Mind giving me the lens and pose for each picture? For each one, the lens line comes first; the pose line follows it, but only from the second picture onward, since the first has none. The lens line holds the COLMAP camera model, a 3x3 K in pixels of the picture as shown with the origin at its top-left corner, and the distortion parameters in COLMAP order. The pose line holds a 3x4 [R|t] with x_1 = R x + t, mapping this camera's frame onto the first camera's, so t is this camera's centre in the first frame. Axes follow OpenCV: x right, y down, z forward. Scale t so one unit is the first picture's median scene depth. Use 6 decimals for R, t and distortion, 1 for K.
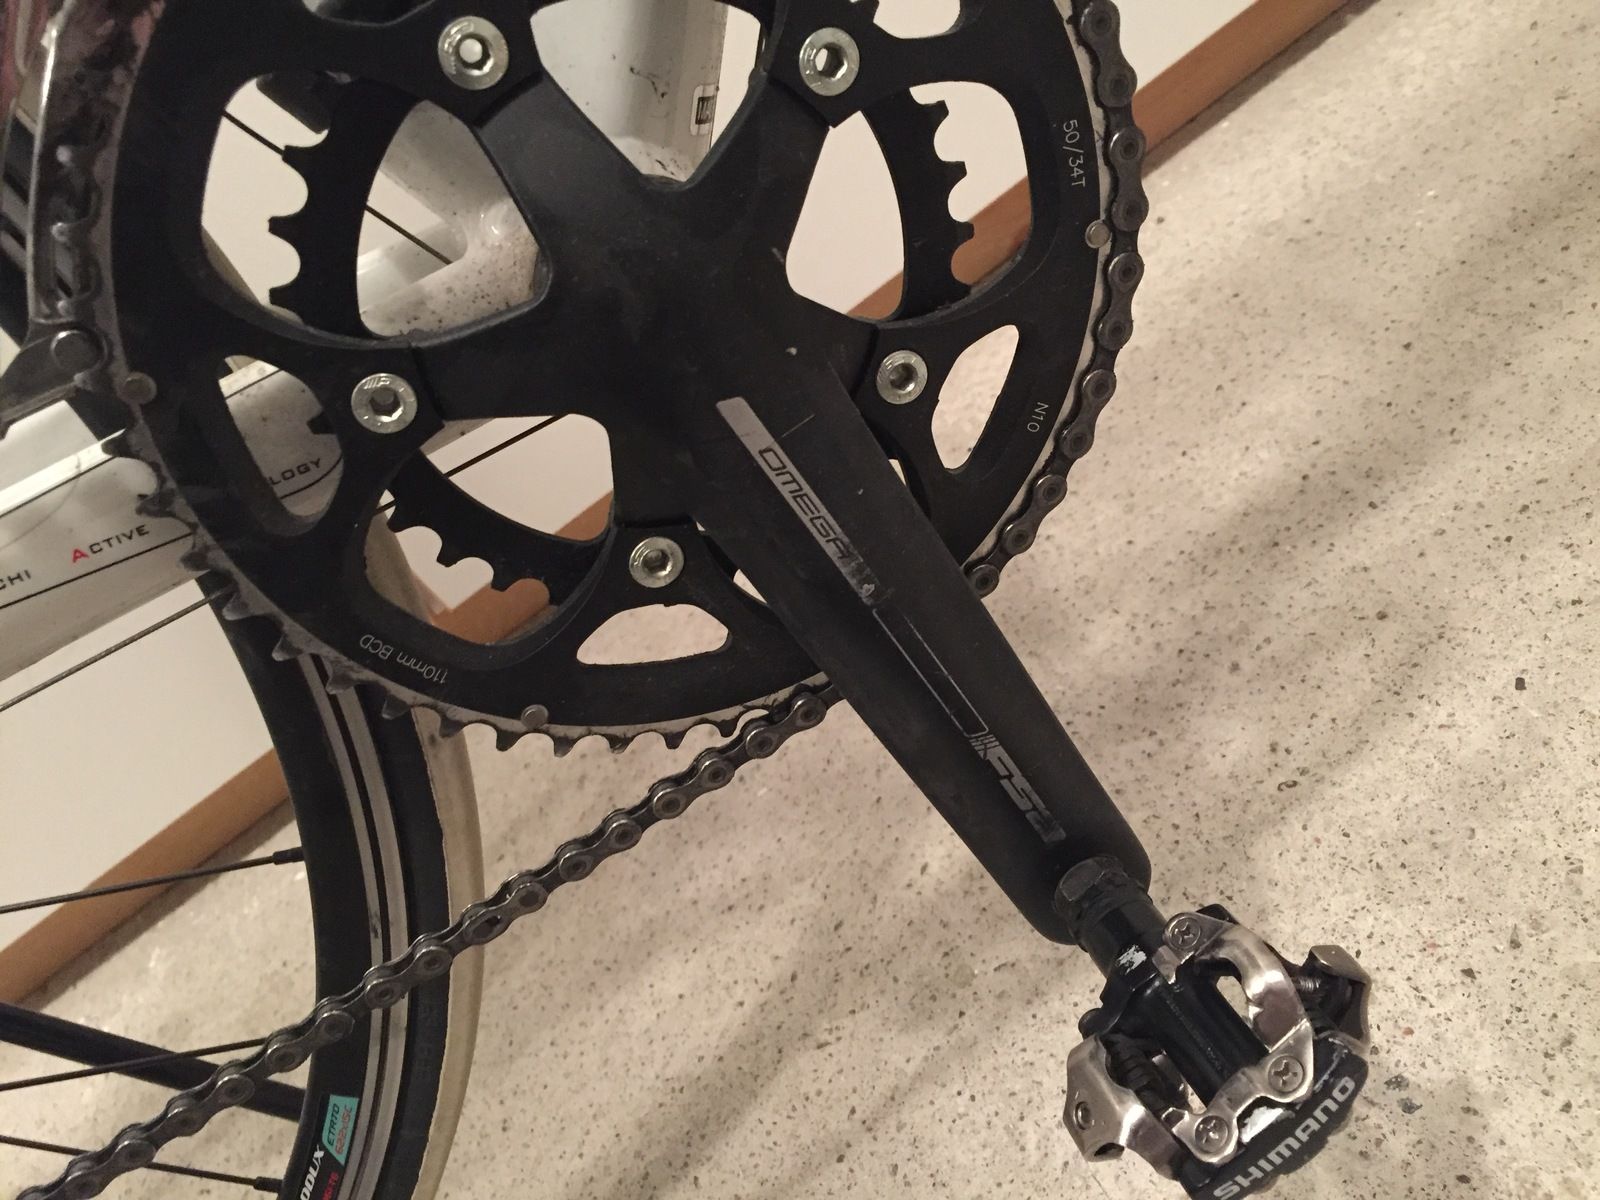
lens RADIAL K [[1356.2, 0, 801.6], [0, 1356.2, 600.7], [0, 0, 1]] dist [0.003179, -0.002895]
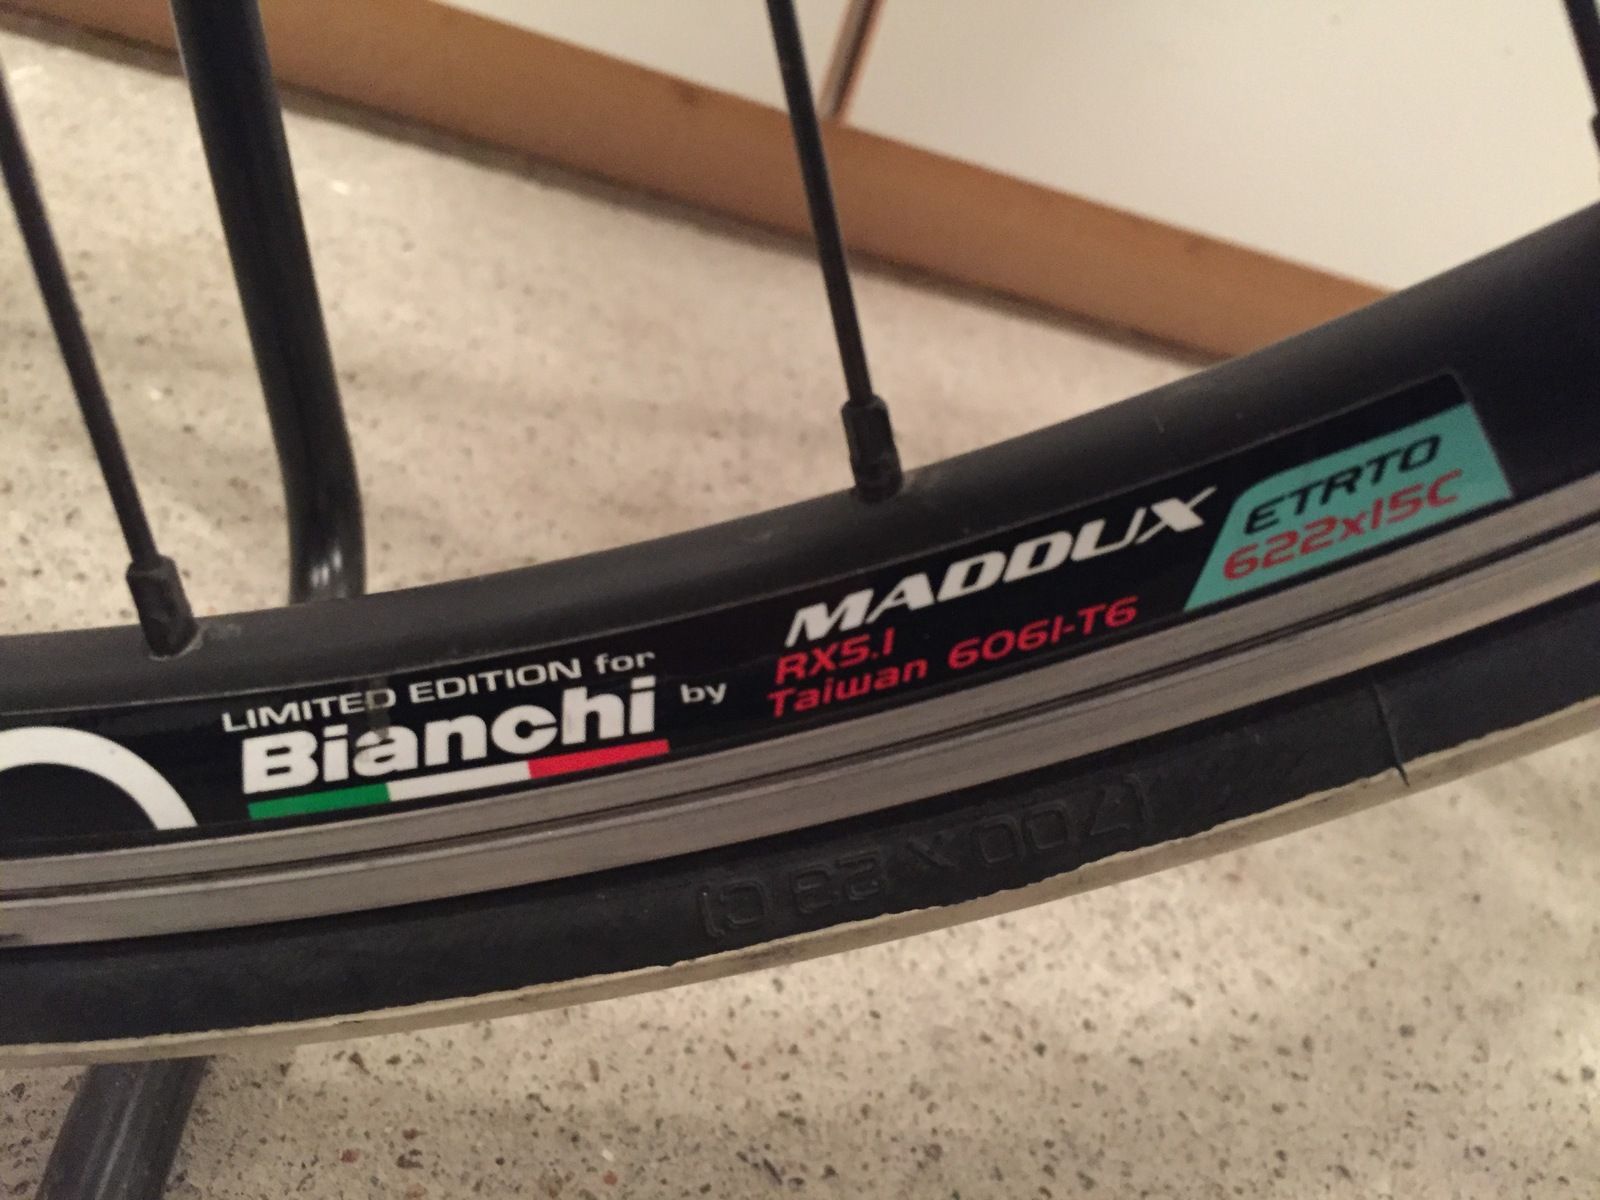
lens RADIAL K [[1356.2, 0, 799.4], [0, 1356.2, 597.0], [0, 0, 1]] dist [0.003179, -0.002895]
pose [[0.622356, 0.765258, 0.164481, -0.427435], [-0.752289, 0.642830, -0.144327, 0.505380], [-0.216181, -0.033915, 0.975764, 0.750182]]
